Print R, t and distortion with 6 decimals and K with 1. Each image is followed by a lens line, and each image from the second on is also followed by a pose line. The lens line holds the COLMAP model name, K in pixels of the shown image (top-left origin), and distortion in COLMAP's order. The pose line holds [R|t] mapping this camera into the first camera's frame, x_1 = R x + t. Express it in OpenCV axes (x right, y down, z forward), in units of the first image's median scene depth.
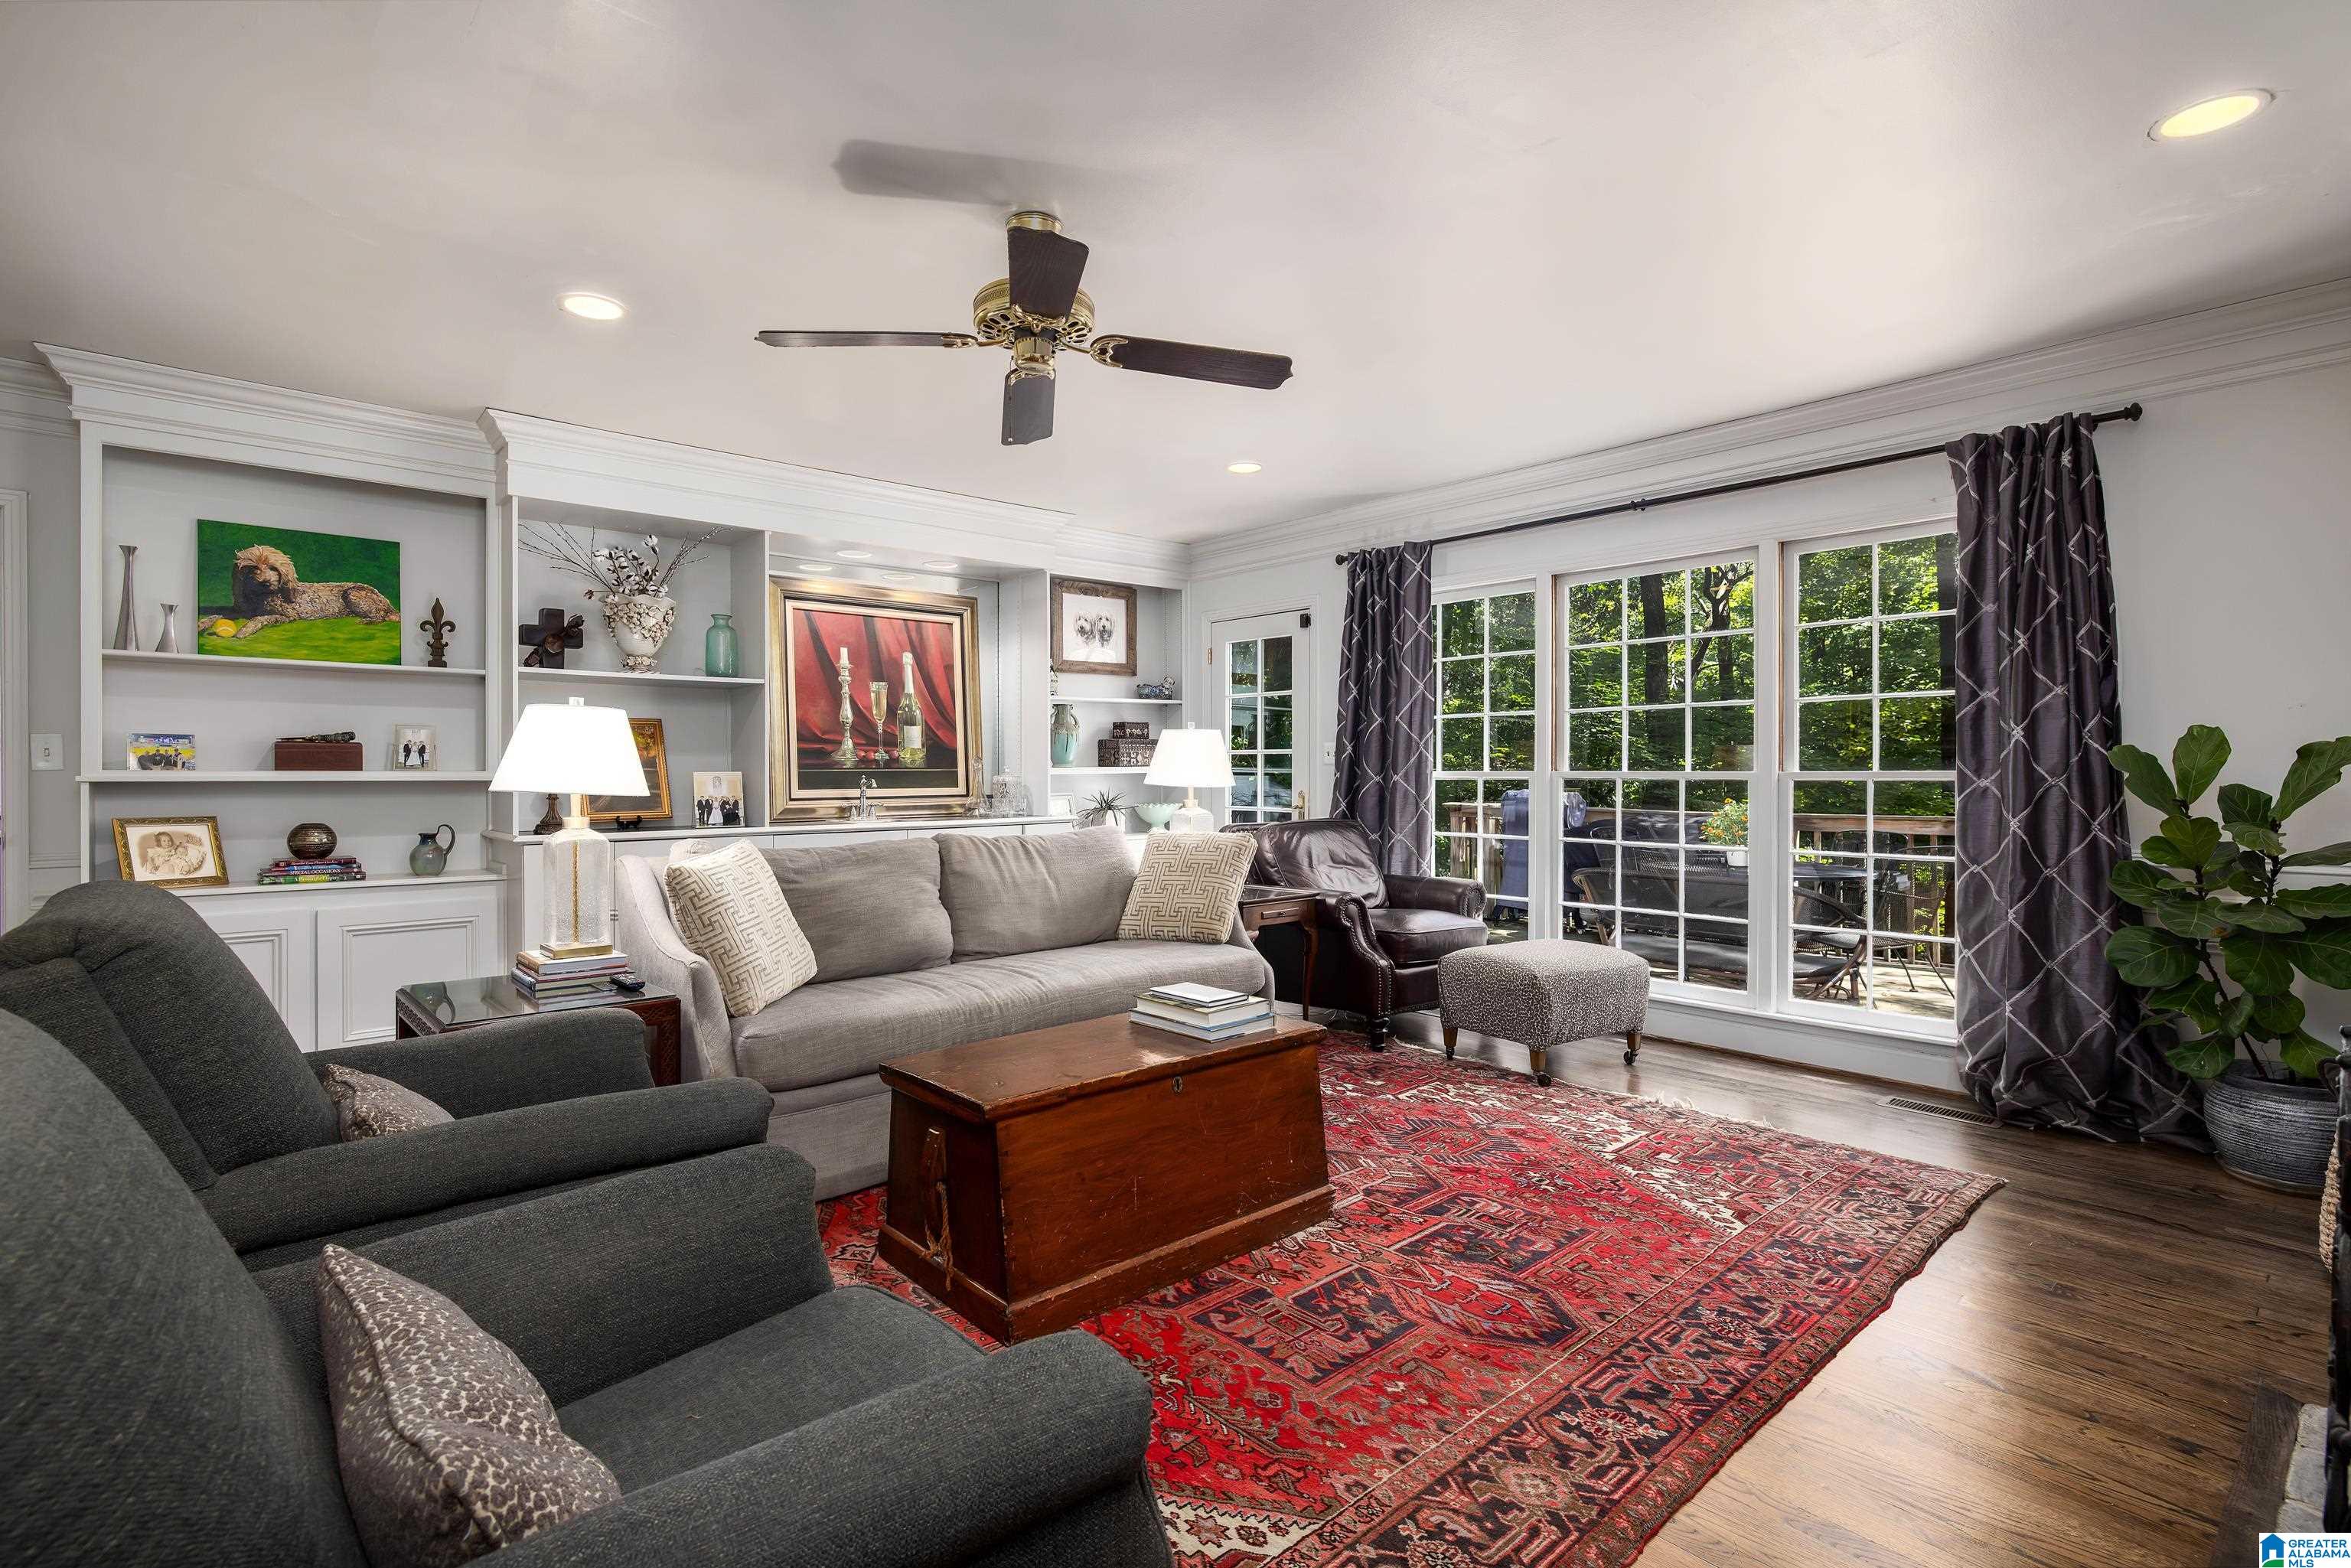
lens RADIAL K [[1099.1, 0, 1172.4], [0, 1099.1, 781.3], [0, 0, 1]] dist [0.001441, 0.000693]
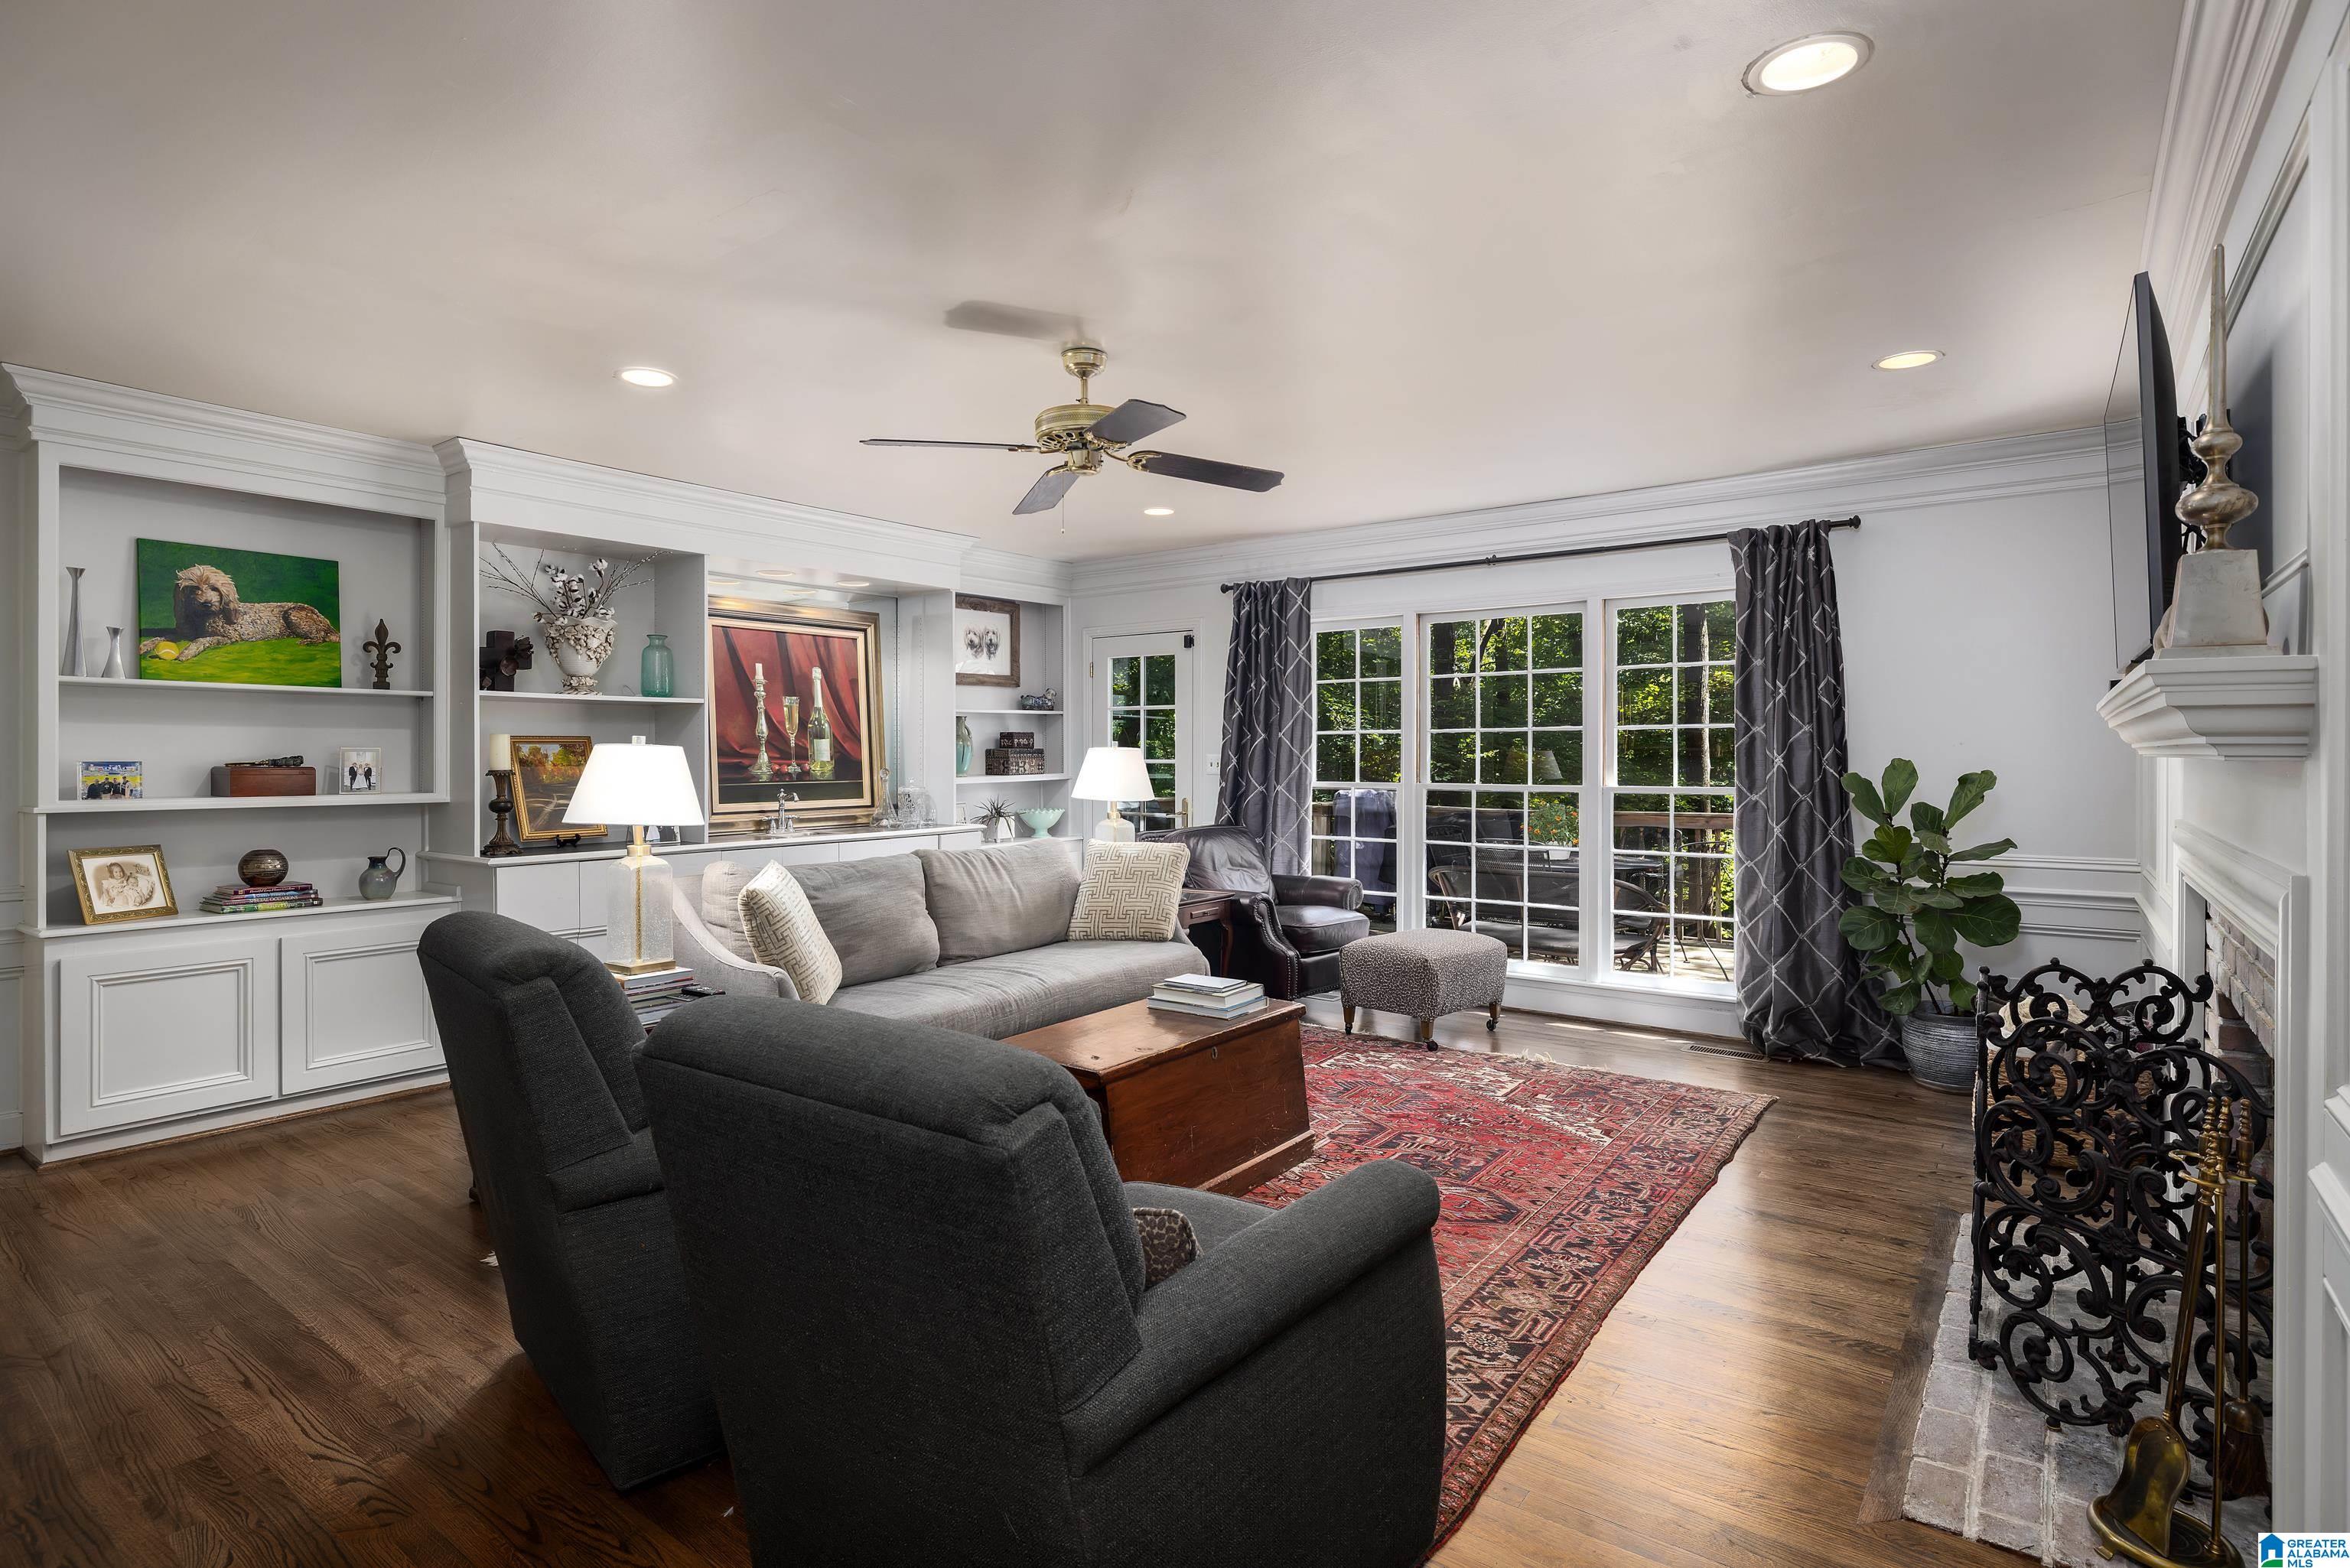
lens RADIAL K [[1168.4, 0, 1178.5], [0, 1168.4, 767.8], [0, 0, 1]] dist [0.004711, 0.000671]
pose [[0.978373, -0.002383, 0.206835, -0.213604], [0.002492, 0.999997, -0.000268, -0.035385], [-0.206834, 0.000778, 0.978376, -0.209364]]
